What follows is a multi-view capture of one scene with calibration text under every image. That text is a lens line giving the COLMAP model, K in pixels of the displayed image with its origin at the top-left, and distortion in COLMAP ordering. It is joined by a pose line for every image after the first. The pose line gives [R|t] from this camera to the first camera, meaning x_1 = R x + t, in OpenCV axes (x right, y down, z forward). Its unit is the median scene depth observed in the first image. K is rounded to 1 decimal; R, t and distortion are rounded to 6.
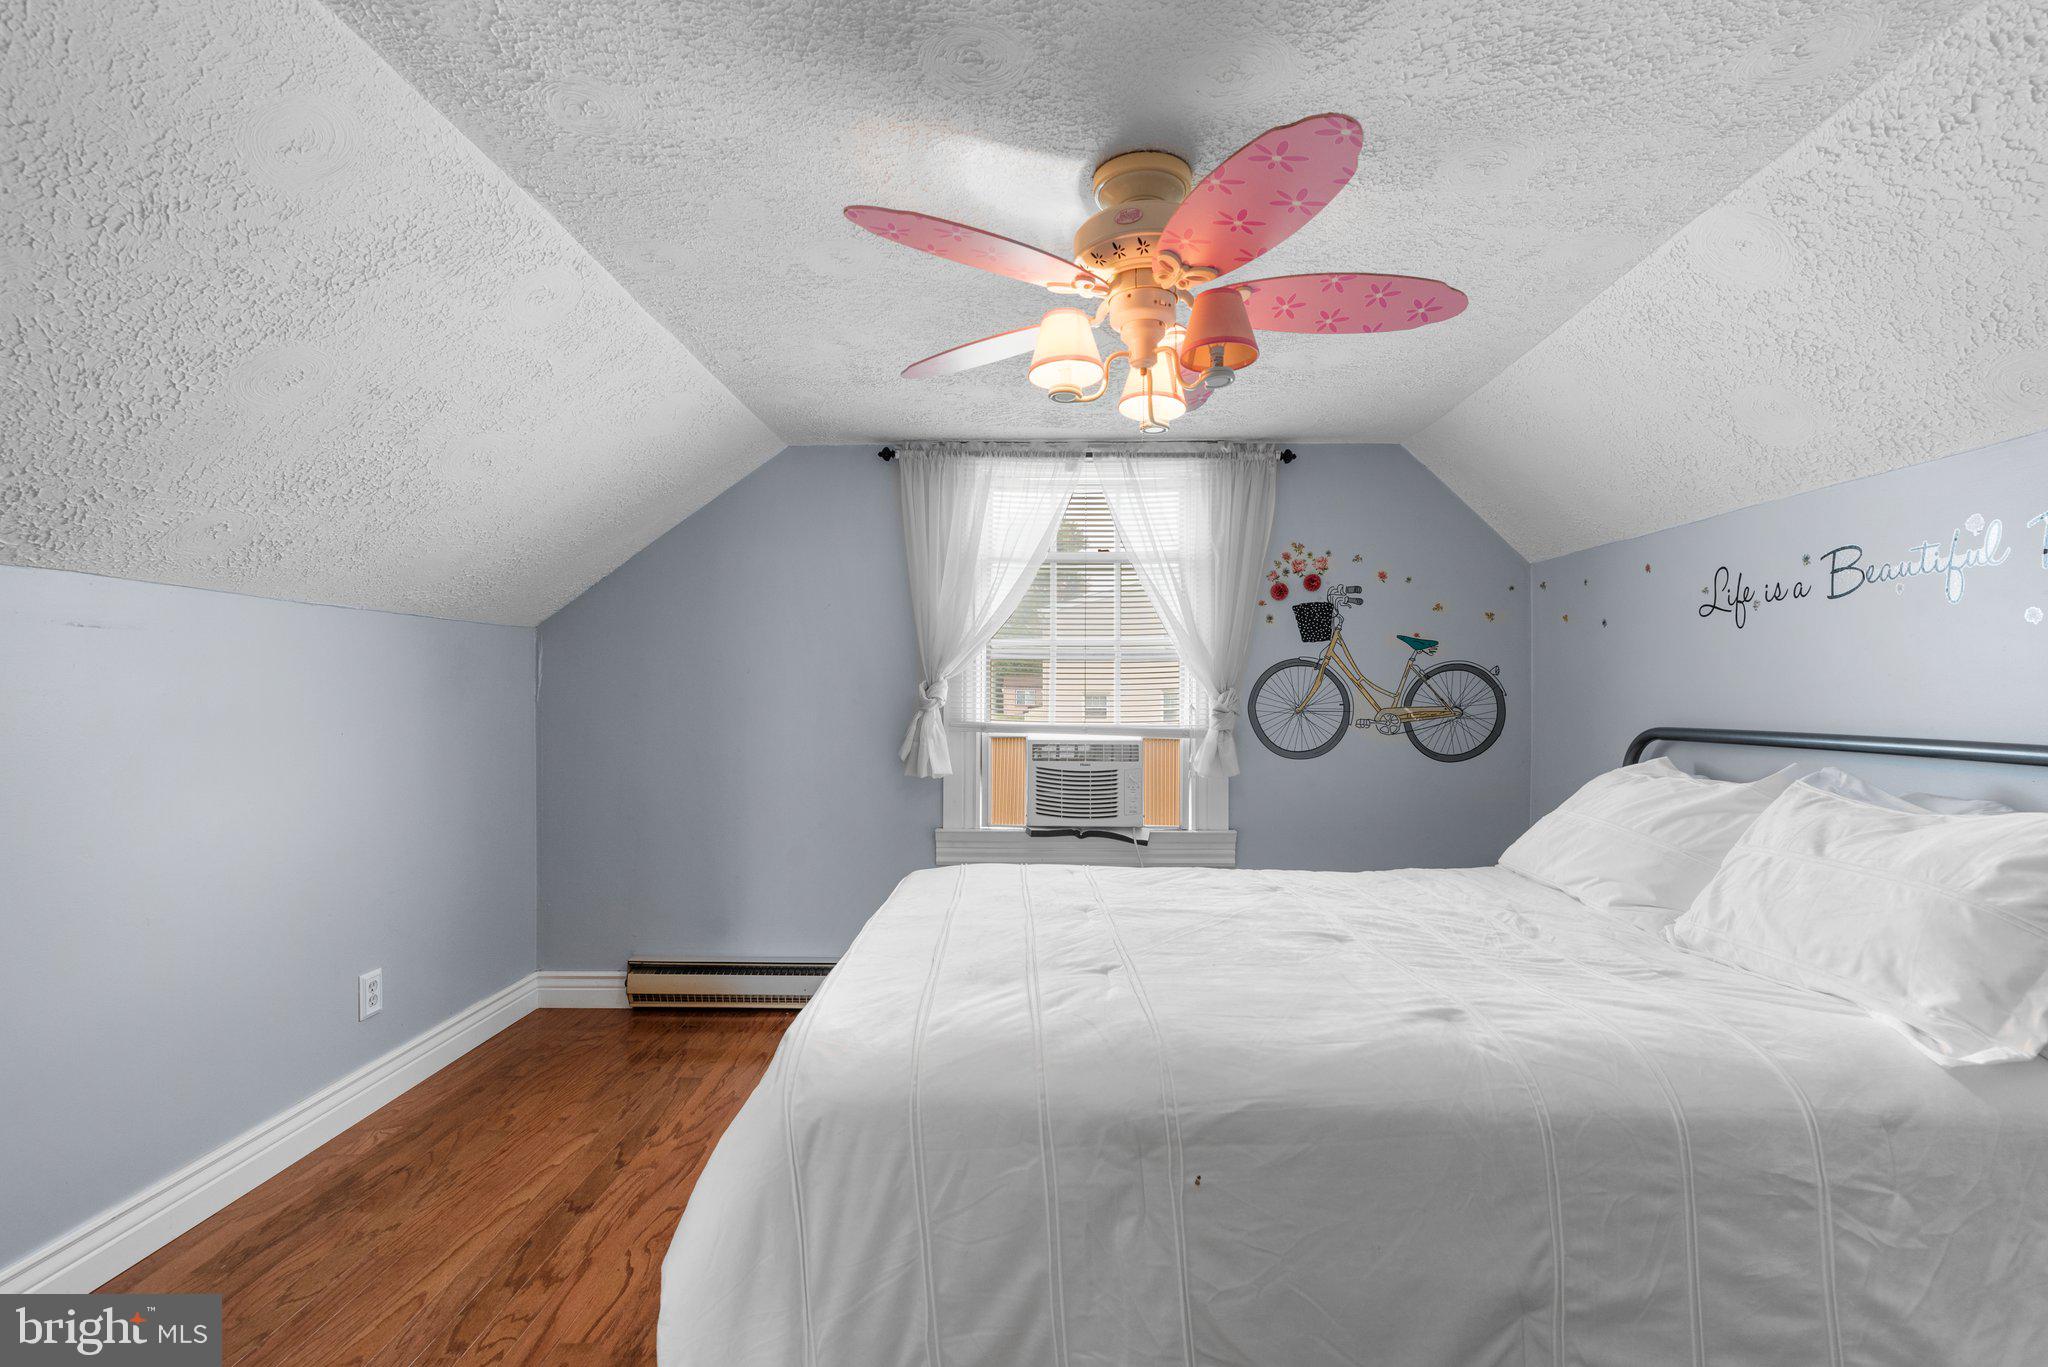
lens RADIAL K [[926.7, 0, 1021.6], [0, 926.7, 697.0], [0, 0, 1]] dist [-0.001018, -0.001807]
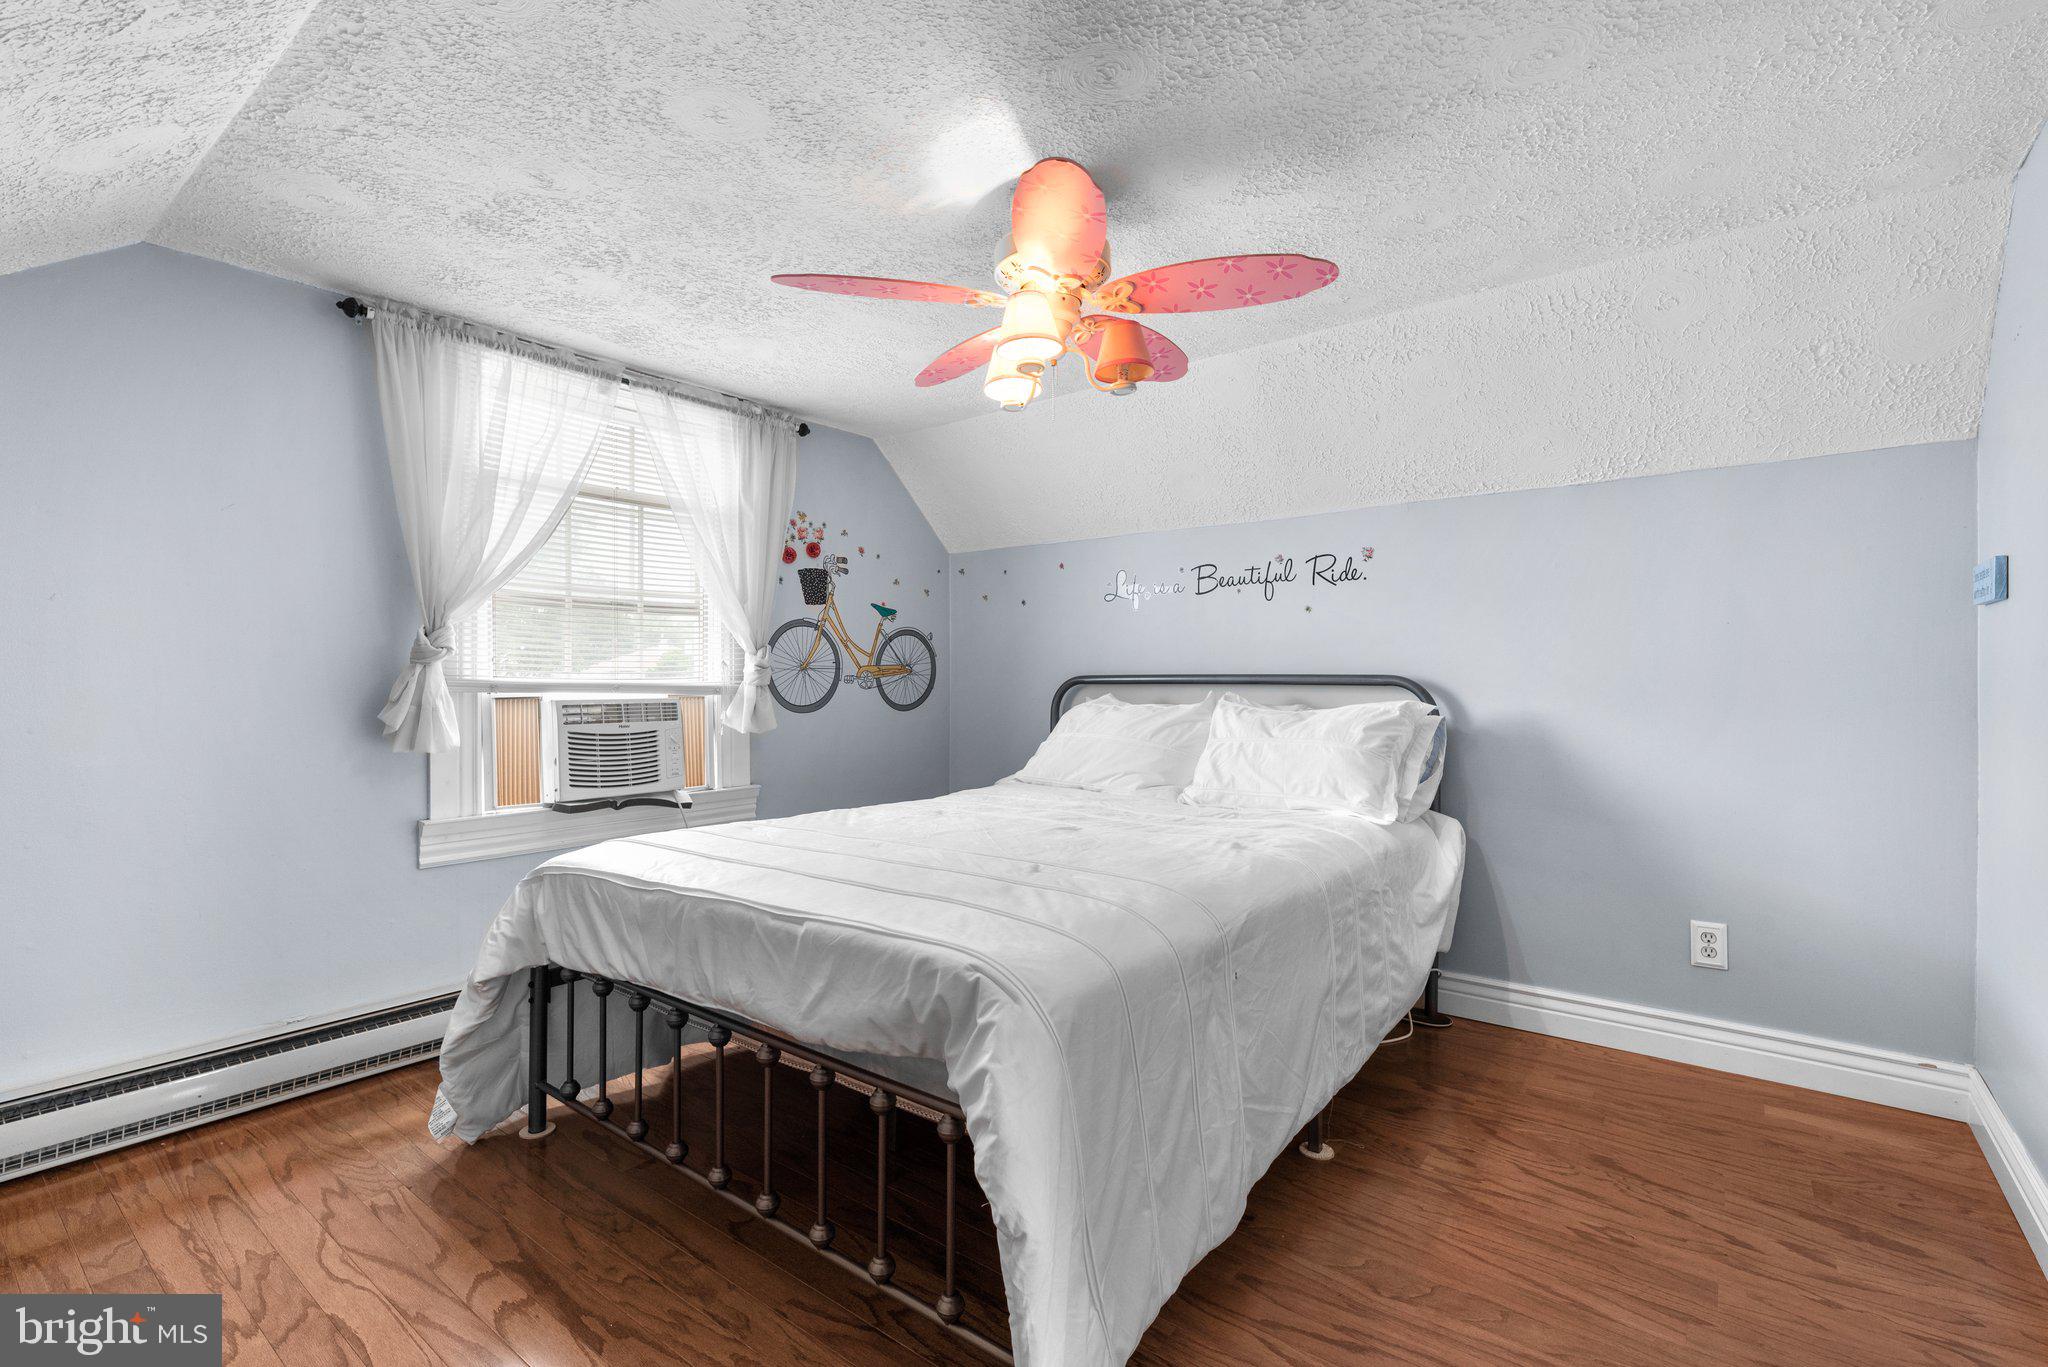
lens RADIAL K [[926.7, 0, 1019.9], [0, 926.7, 673.3], [0, 0, 1]] dist [-0.001018, -0.001807]
pose [[0.597167, 0.001038, 0.802116, -0.416815], [0.002777, 0.999990, -0.003362, 0.025710], [-0.802112, 0.004235, 0.597158, 0.157751]]
